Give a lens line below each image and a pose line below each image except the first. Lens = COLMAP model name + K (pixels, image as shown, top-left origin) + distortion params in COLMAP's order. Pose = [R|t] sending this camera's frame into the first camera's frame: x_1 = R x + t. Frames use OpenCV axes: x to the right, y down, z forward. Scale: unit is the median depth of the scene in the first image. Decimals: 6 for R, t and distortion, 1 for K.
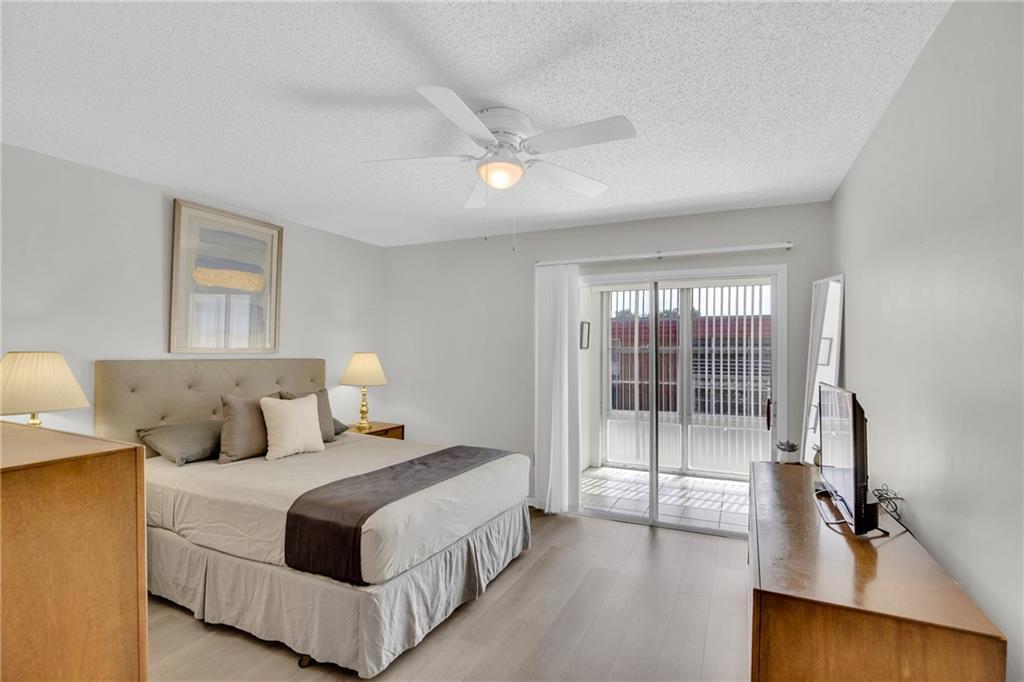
lens RADIAL K [[476.3, 0, 511.5], [0, 476.3, 345.1], [0, 0, 1]] dist [-0.021745, 0.000123]
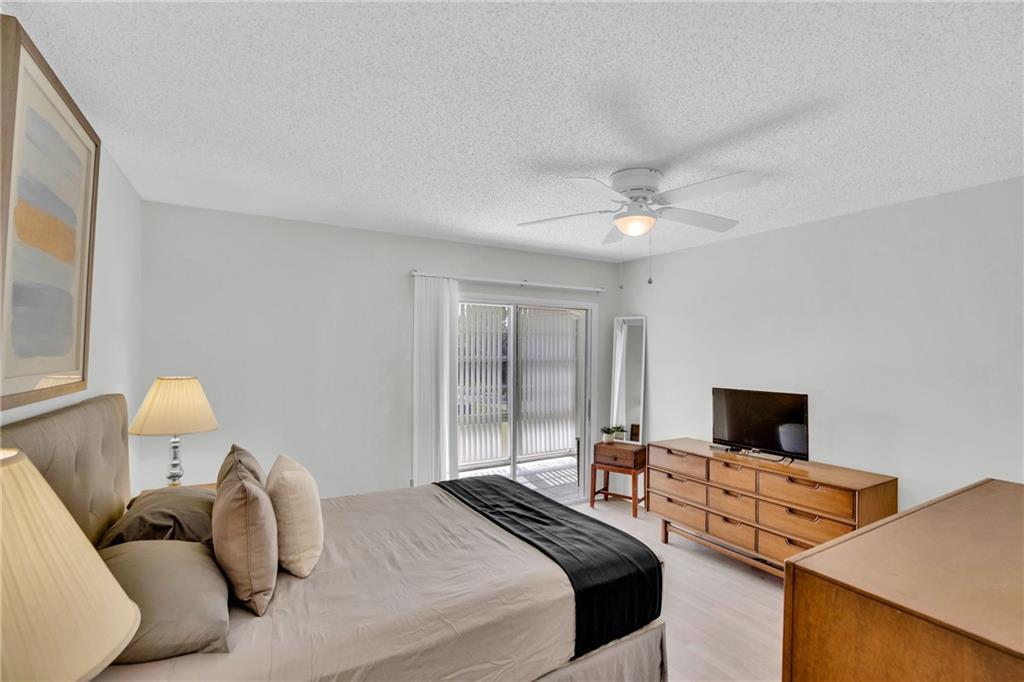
lens RADIAL K [[476.3, 0, 511.5], [0, 476.3, 345.1], [0, 0, 1]] dist [-0.021745, 0.000123]
pose [[0.543964, 0.005105, 0.839093, -0.659133], [-0.007496, 0.999971, -0.001224, -0.032115], [-0.839075, -0.005623, 0.543987, 0.360550]]
